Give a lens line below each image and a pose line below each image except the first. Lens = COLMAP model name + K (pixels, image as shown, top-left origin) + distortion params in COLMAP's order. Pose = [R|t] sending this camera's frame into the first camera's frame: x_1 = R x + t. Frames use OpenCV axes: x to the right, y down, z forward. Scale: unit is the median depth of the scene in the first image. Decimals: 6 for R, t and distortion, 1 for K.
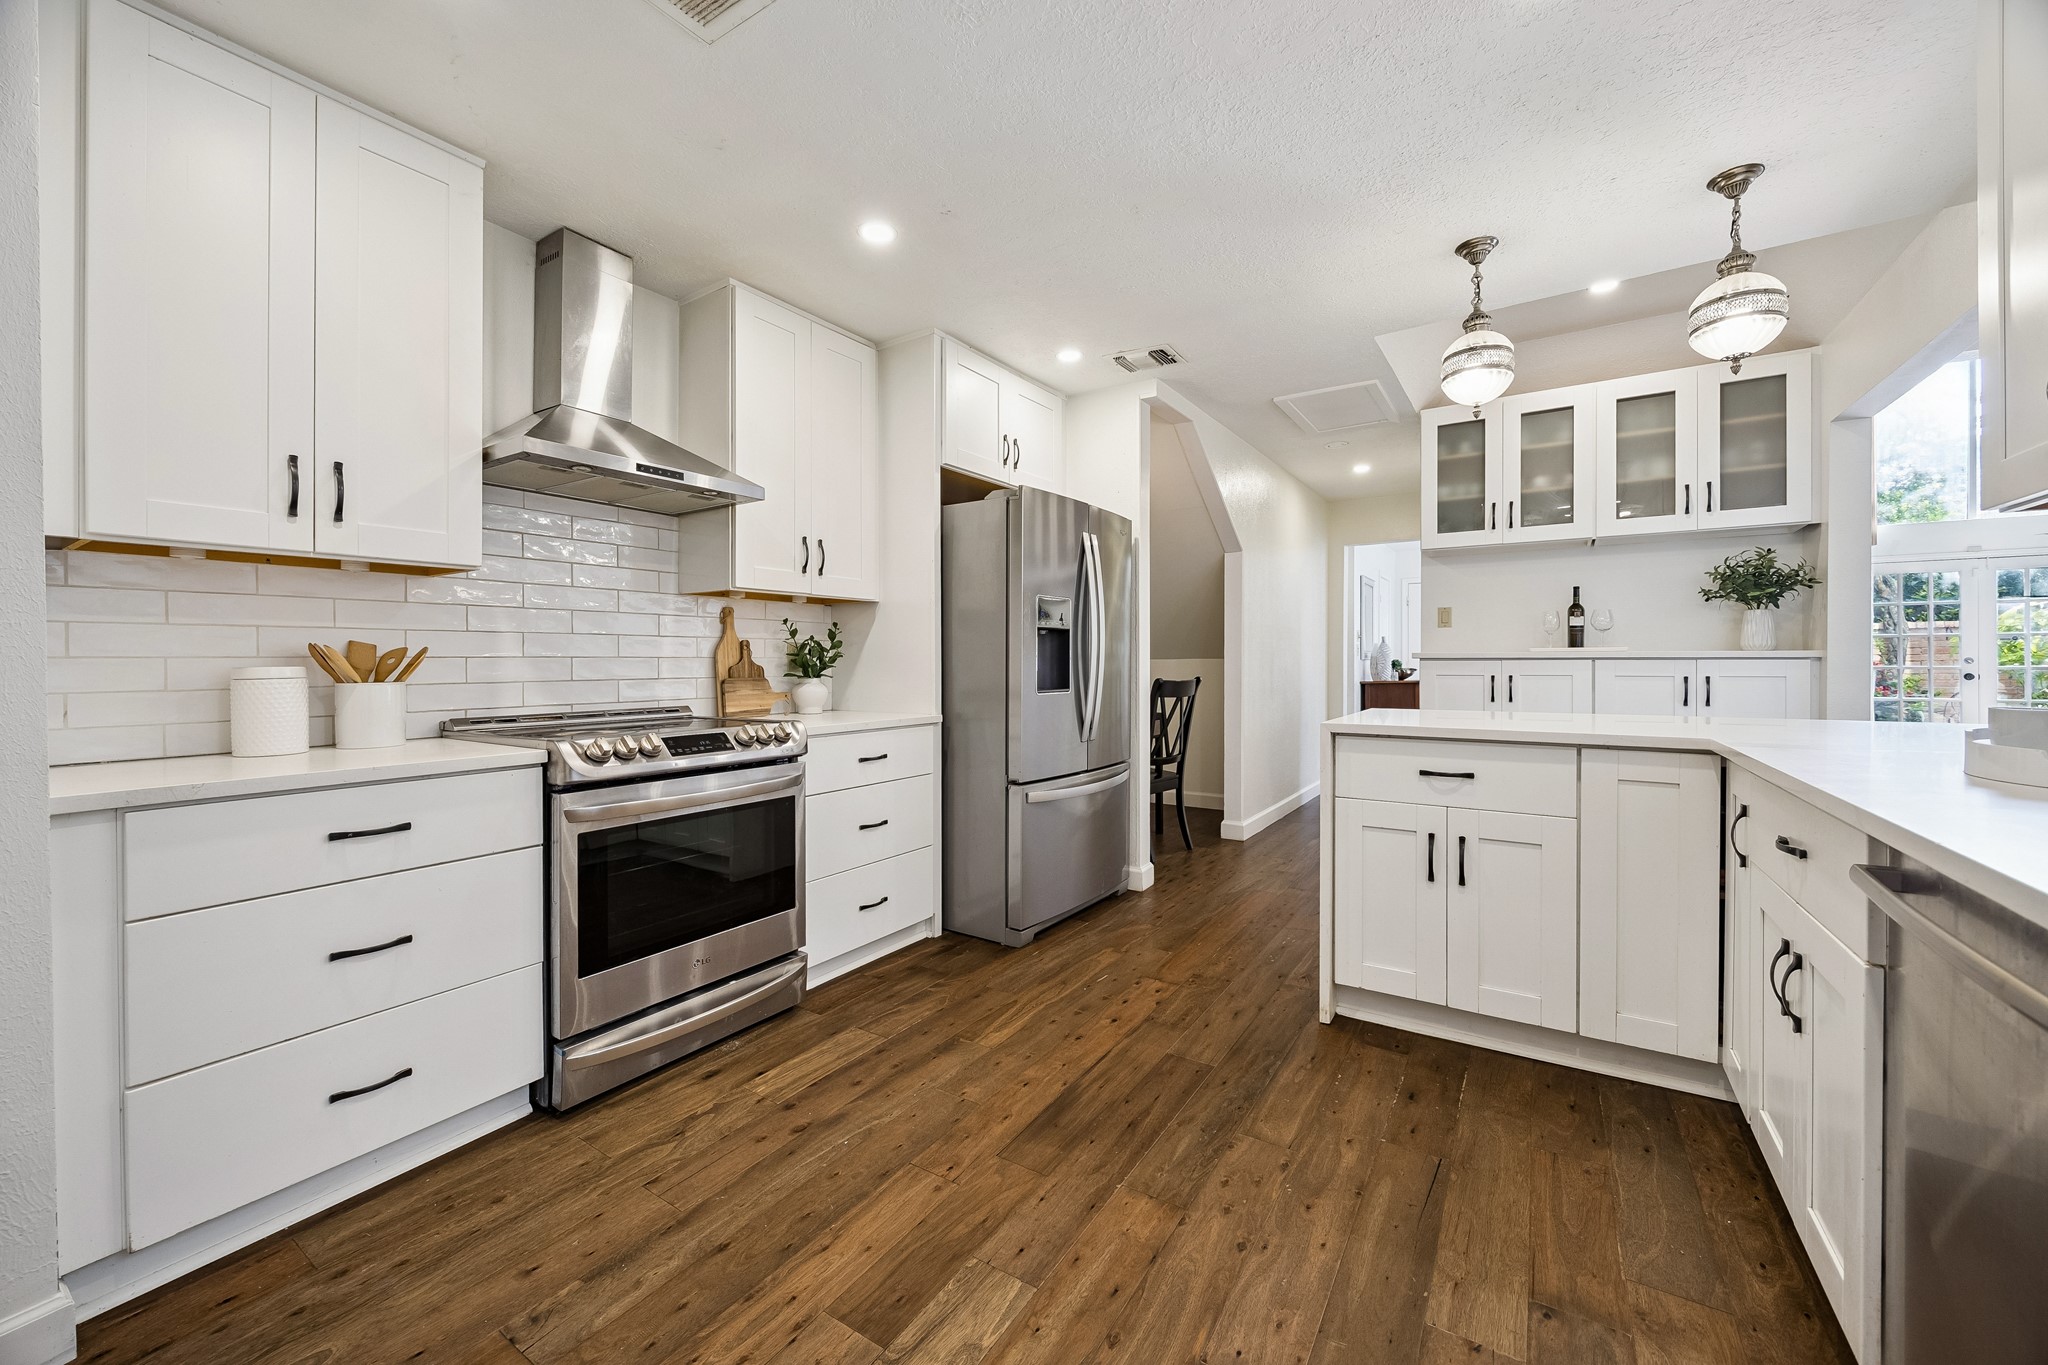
lens RADIAL K [[790.5, 0, 1028.4], [0, 790.5, 663.2], [0, 0, 1]] dist [-0.001827, -0.000158]
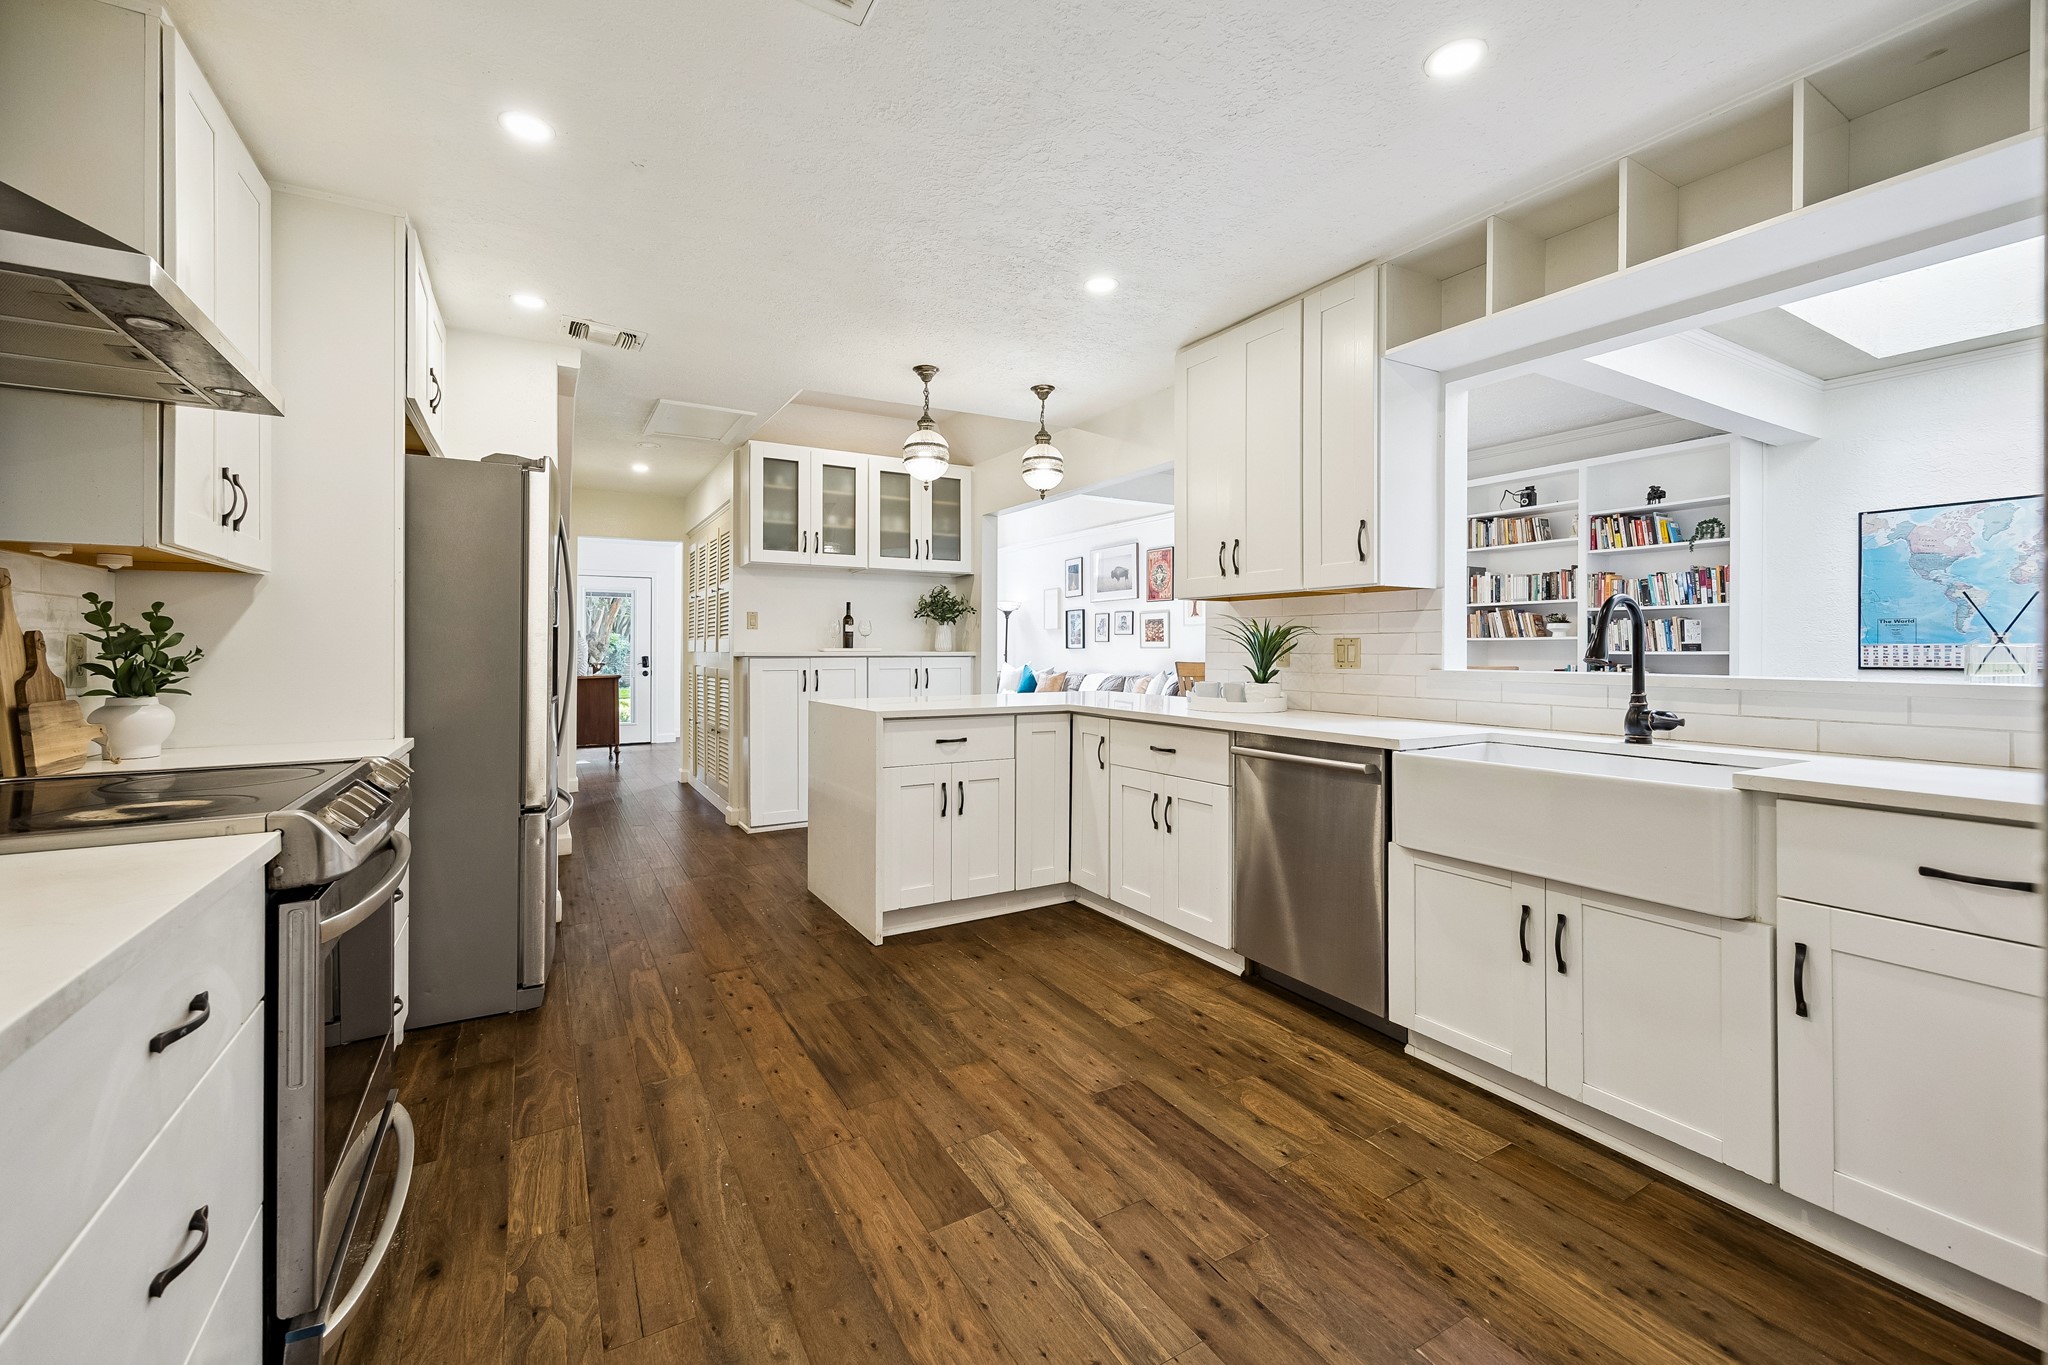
lens RADIAL K [[836.5, 0, 1023.0], [0, 836.5, 650.9], [0, 0, 1]] dist [0.008013, -0.000014]
pose [[0.446387, 0.002386, 0.894837, -0.648433], [-0.000187, 0.999997, -0.002573, -0.016976], [-0.894840, 0.000981, 0.446386, 0.159169]]
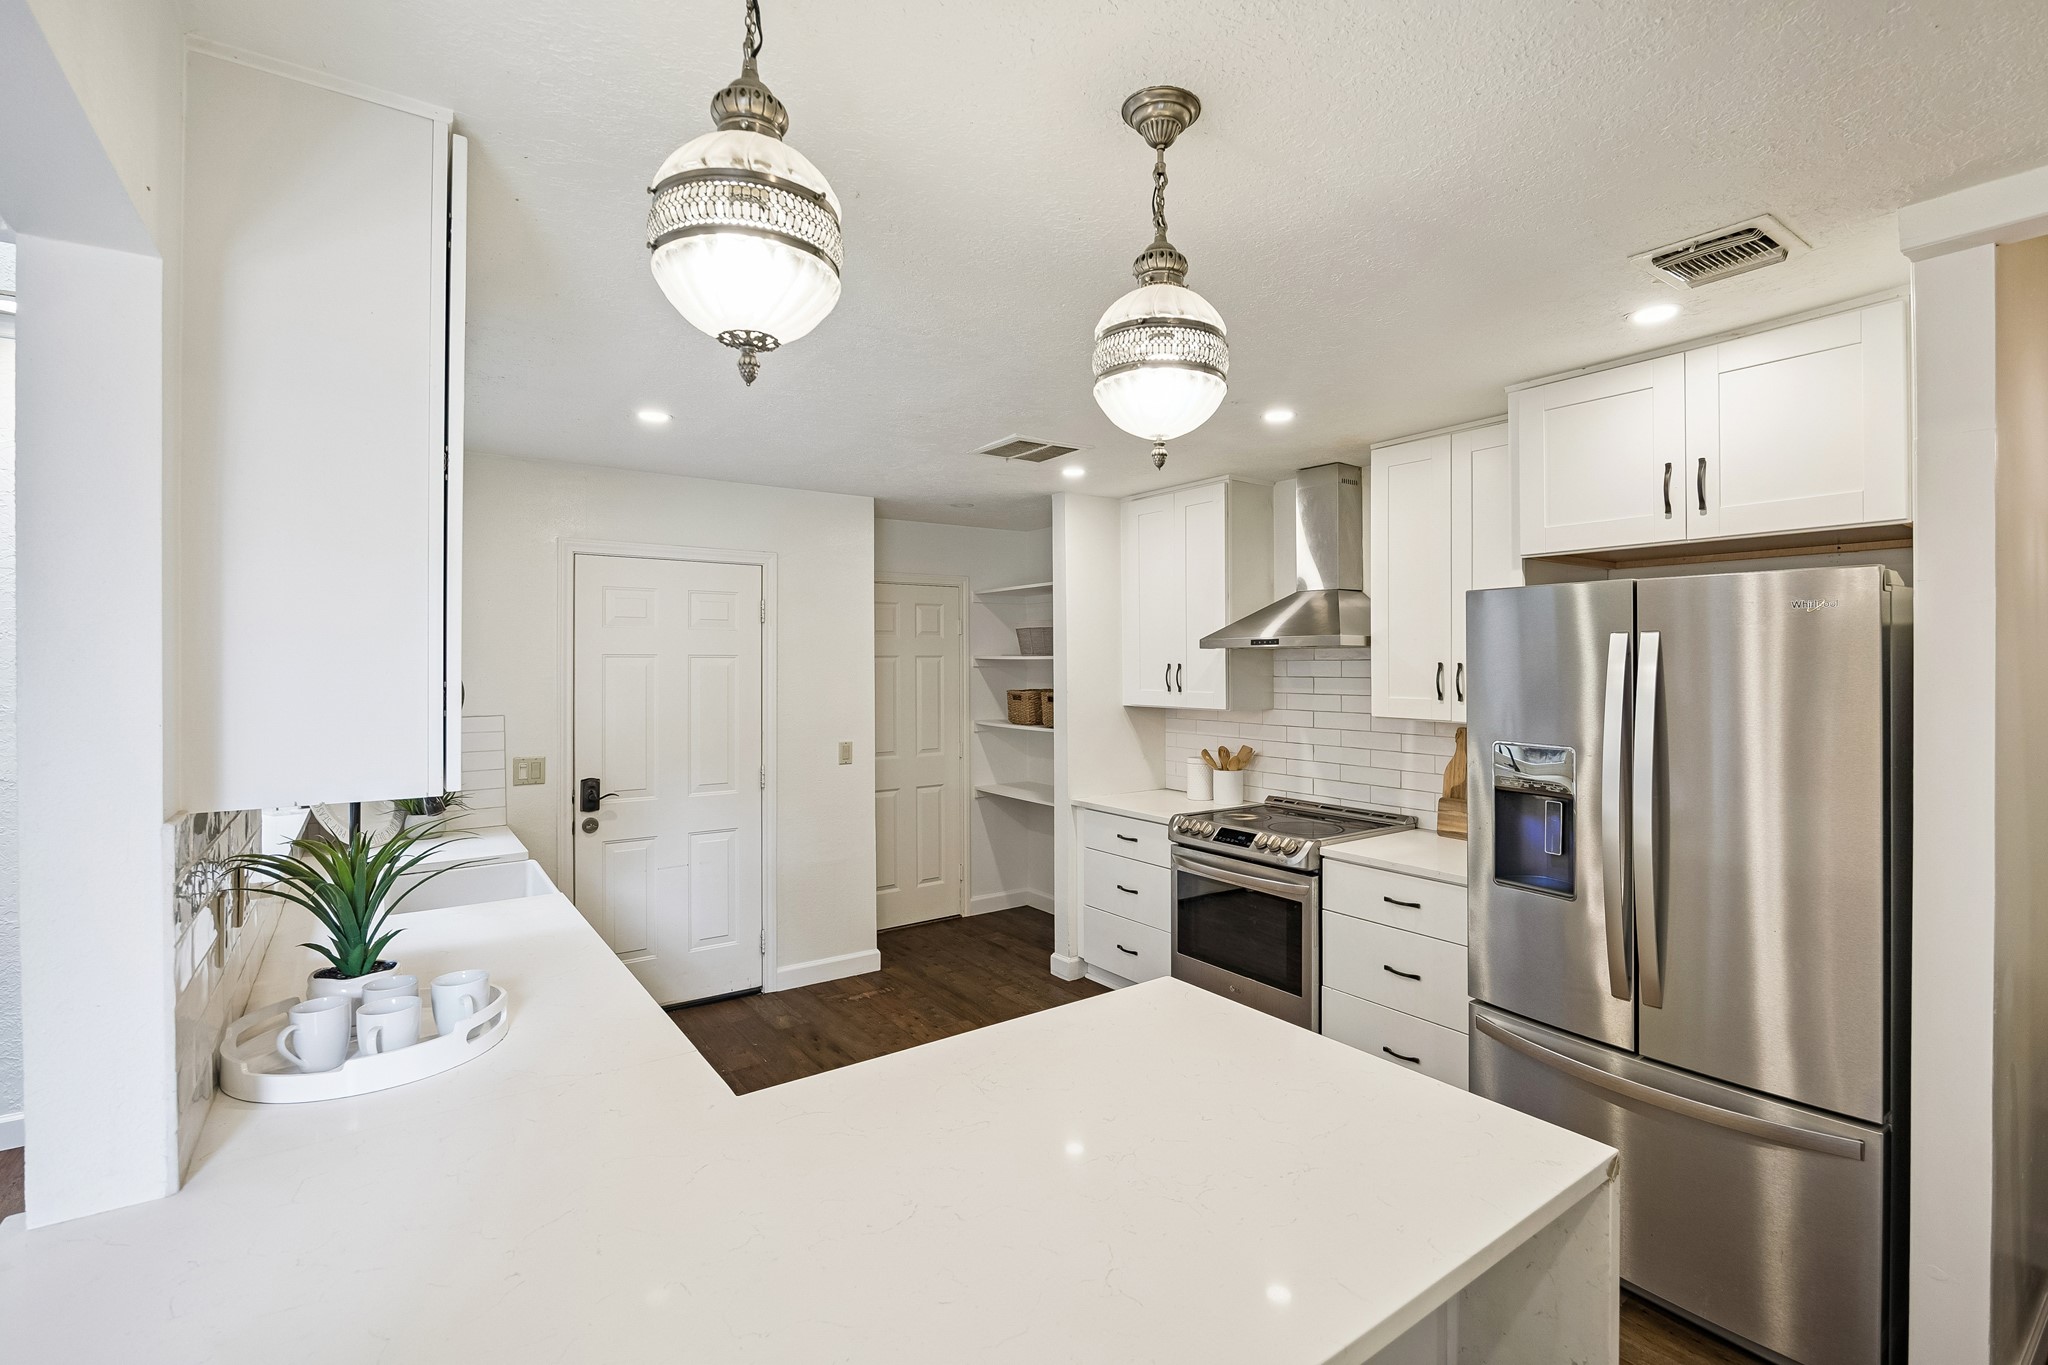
lens RADIAL K [[929.7, 0, 1085.0], [0, 929.7, 658.0], [0, 0, 1]] dist [-0.004907, -0.000430]
pose [[-0.339161, 0.000095, -0.940728, 1.027755], [-0.001882, 0.999998, 0.000780, -0.179874], [0.940727, 0.002035, -0.339160, 1.054244]]
